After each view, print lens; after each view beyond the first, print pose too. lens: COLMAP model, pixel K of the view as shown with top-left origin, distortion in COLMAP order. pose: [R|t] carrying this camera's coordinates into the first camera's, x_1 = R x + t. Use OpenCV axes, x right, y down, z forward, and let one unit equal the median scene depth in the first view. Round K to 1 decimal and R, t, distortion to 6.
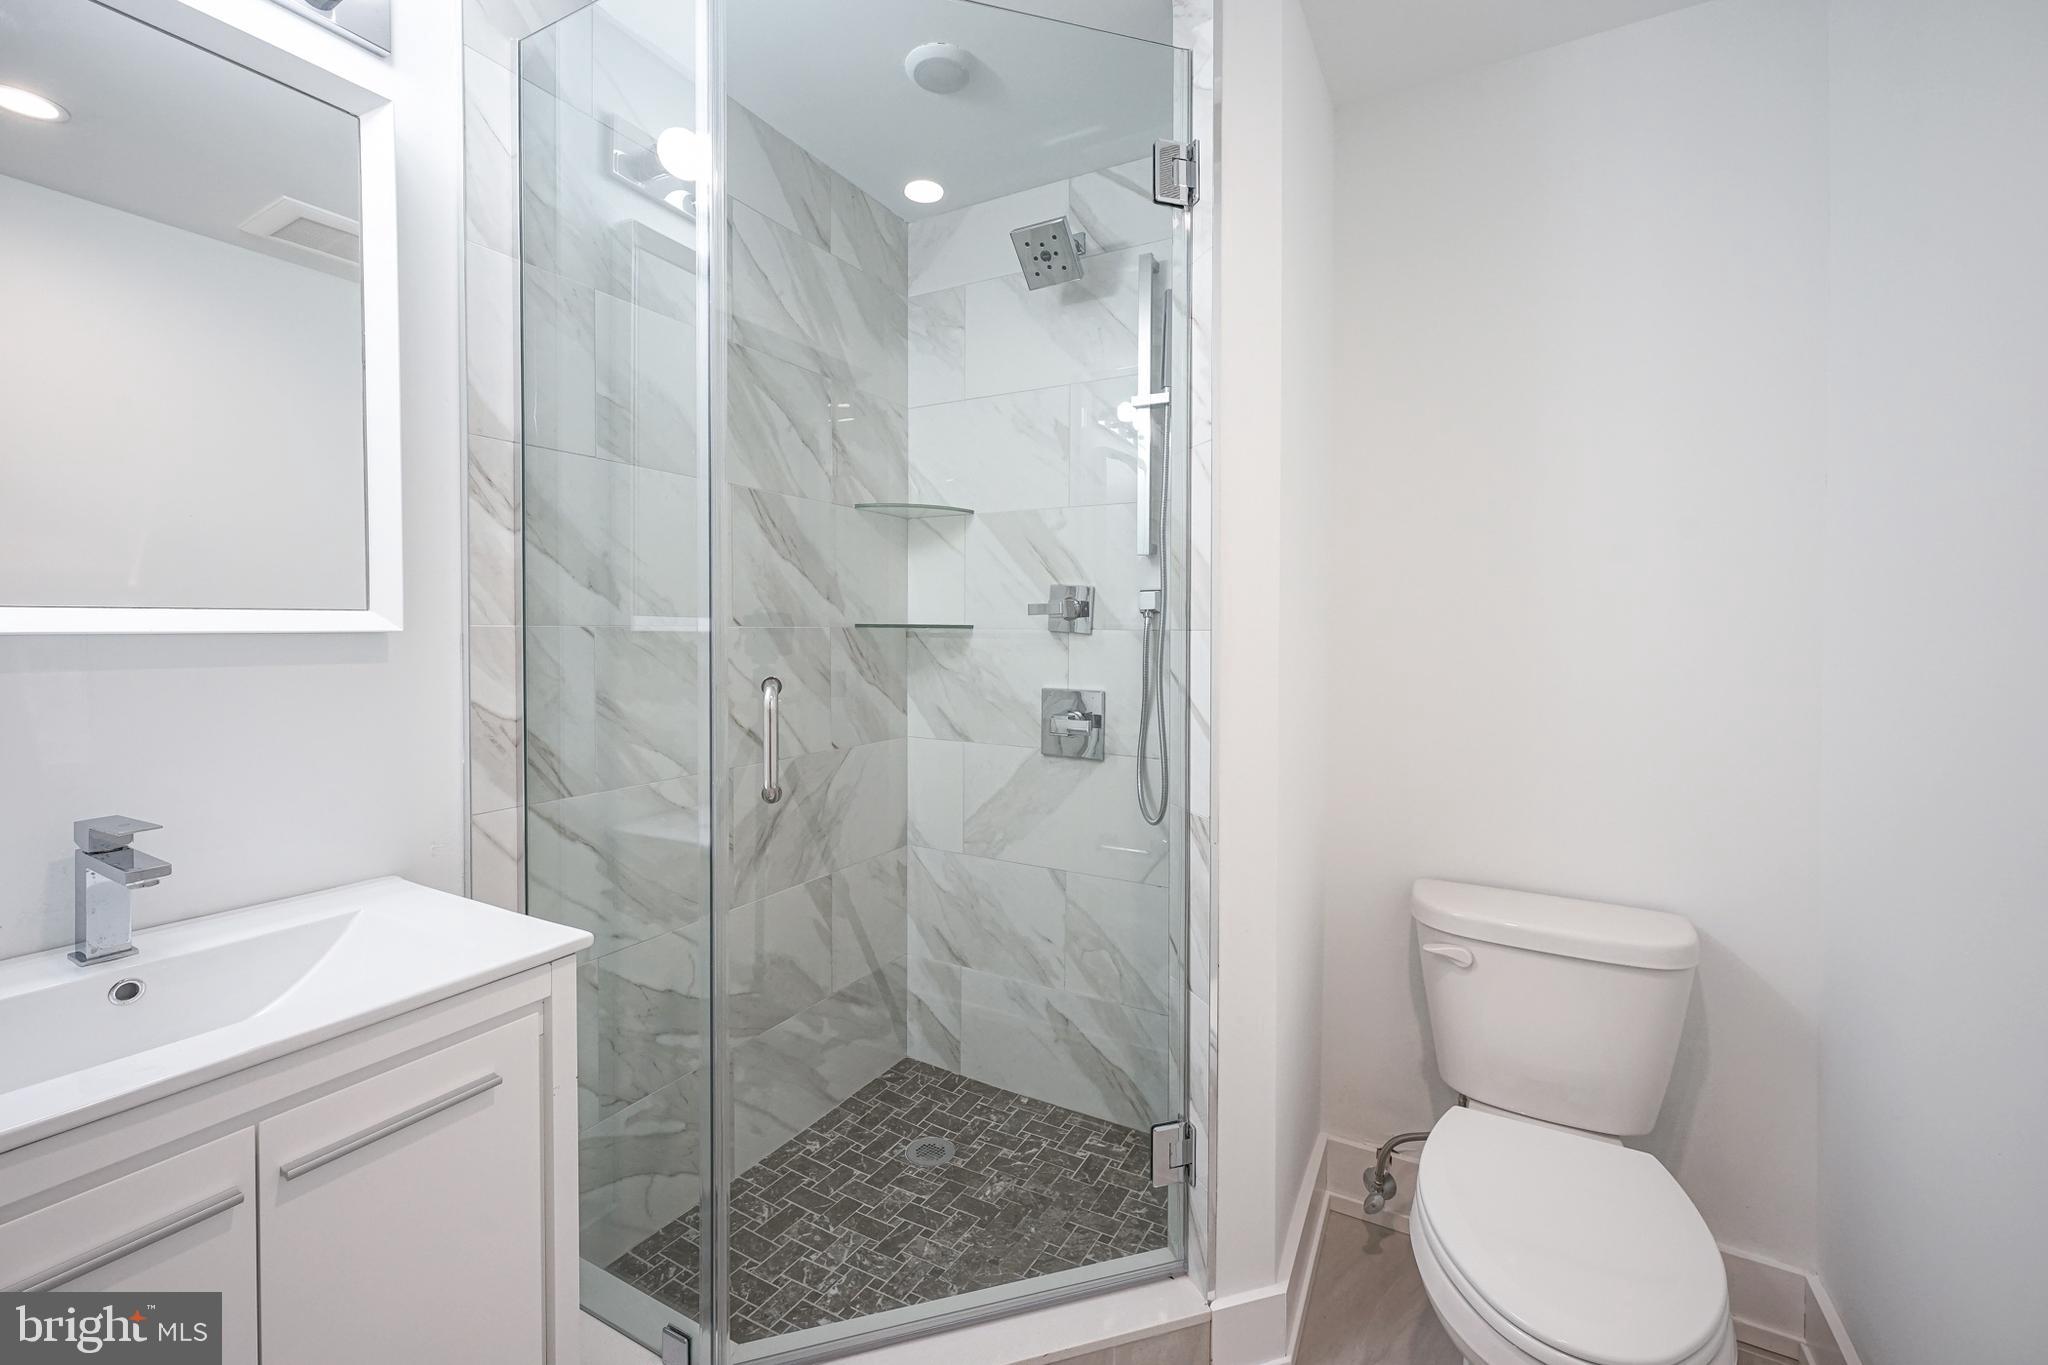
lens RADIAL K [[834.1, 0, 1062.5], [0, 834.1, 645.9], [0, 0, 1]] dist [-0.003018, 0.000707]
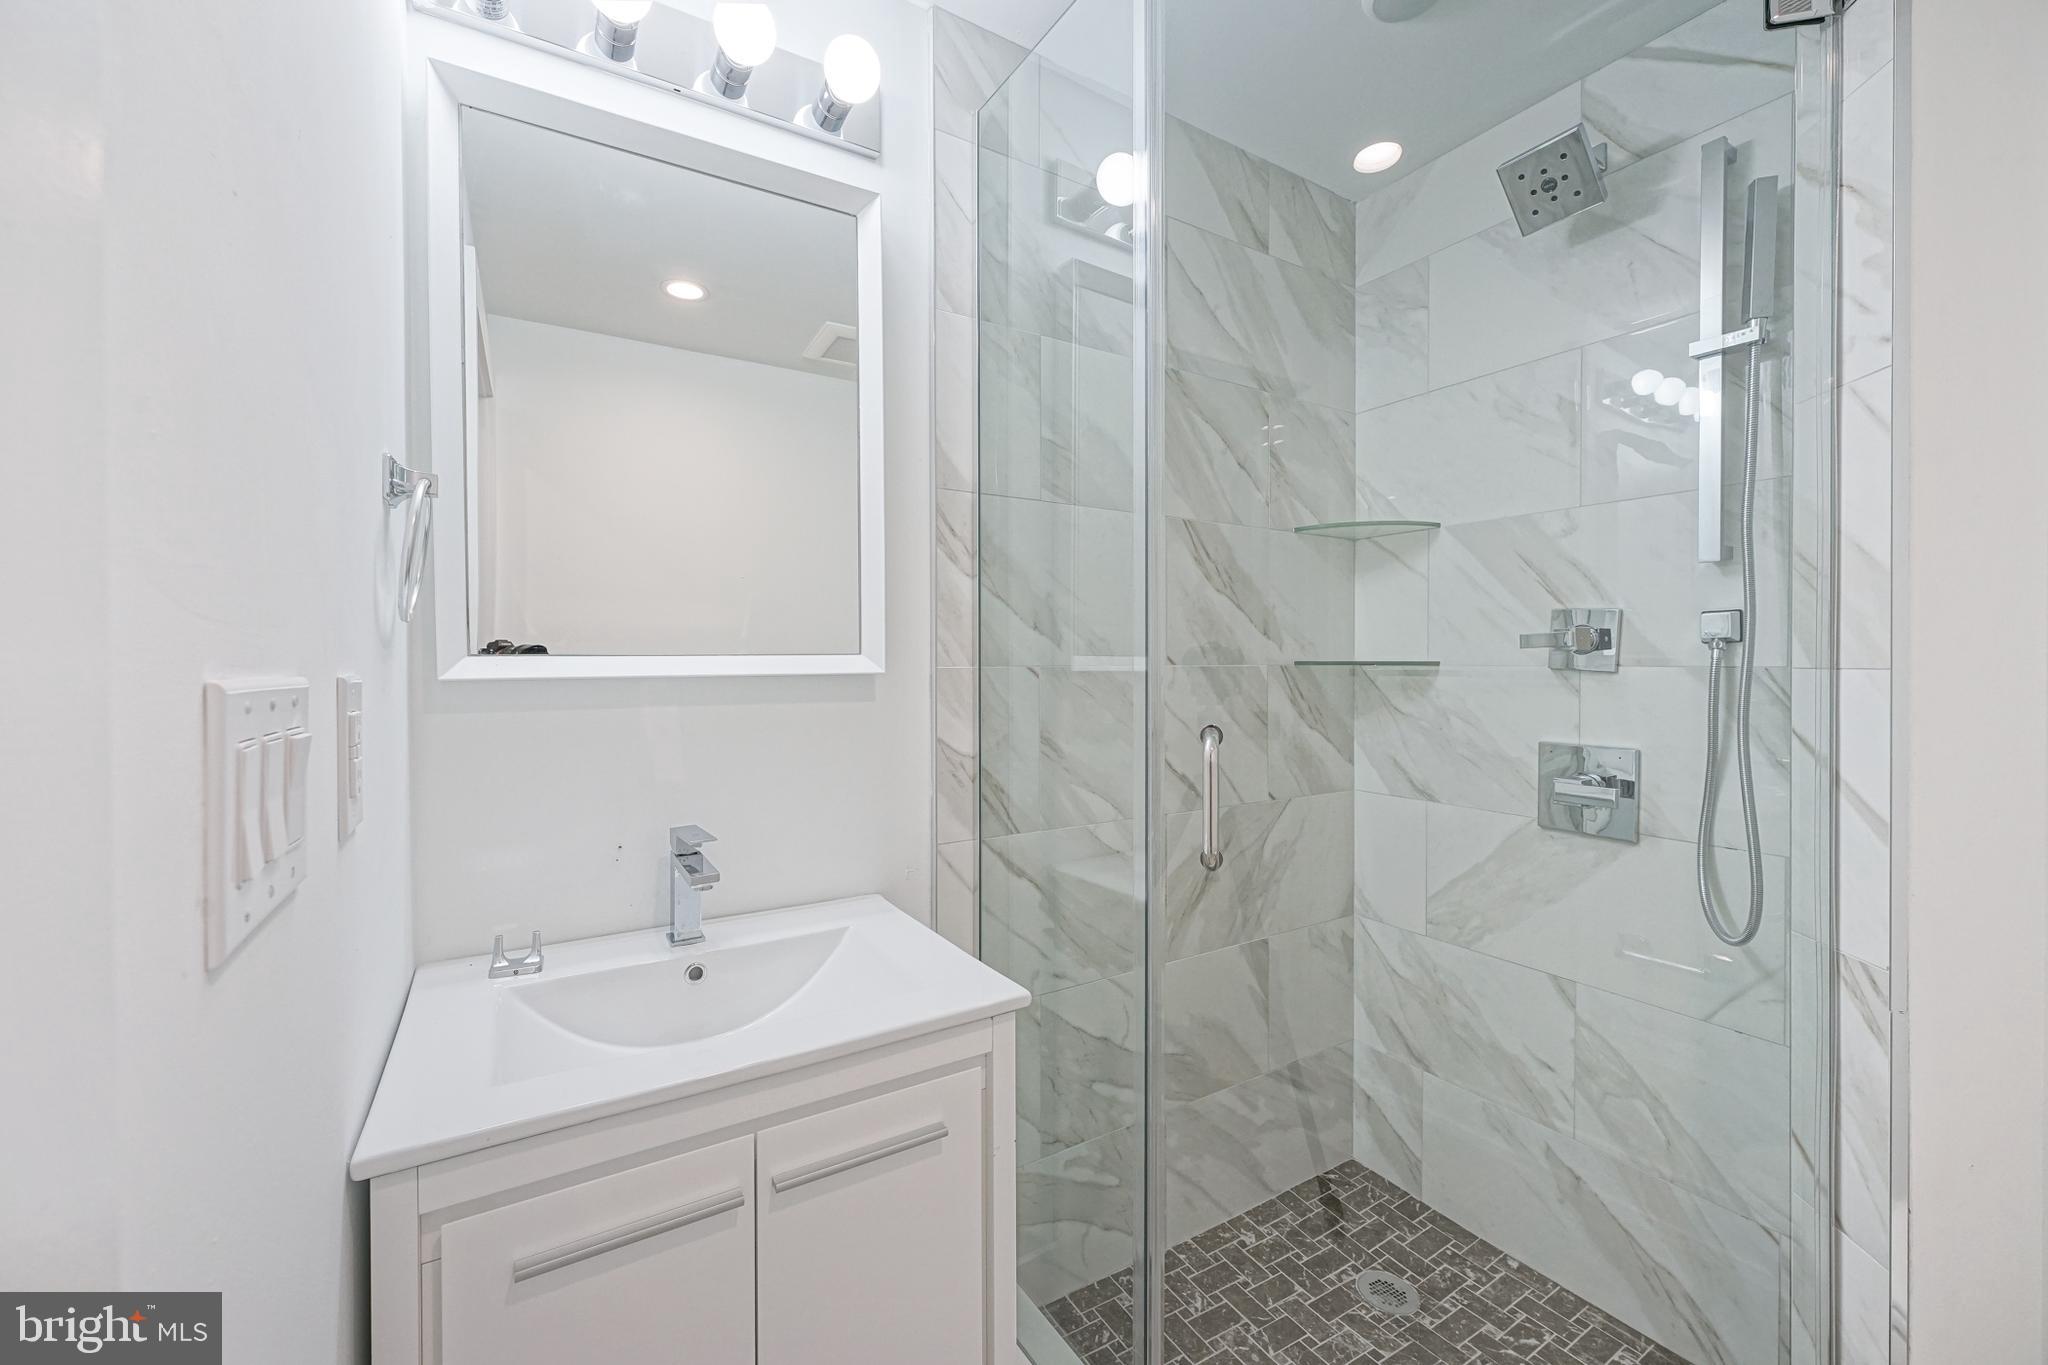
lens RADIAL K [[834.1, 0, 1026.8], [0, 834.1, 674.3], [0, 0, 1]] dist [-0.003018, 0.000707]
pose [[0.858996, 0.000009, -0.511983, -0.047027], [-0.004224, 0.999966, -0.007068, -0.006048], [0.511965, 0.008234, 0.858967, 0.103481]]
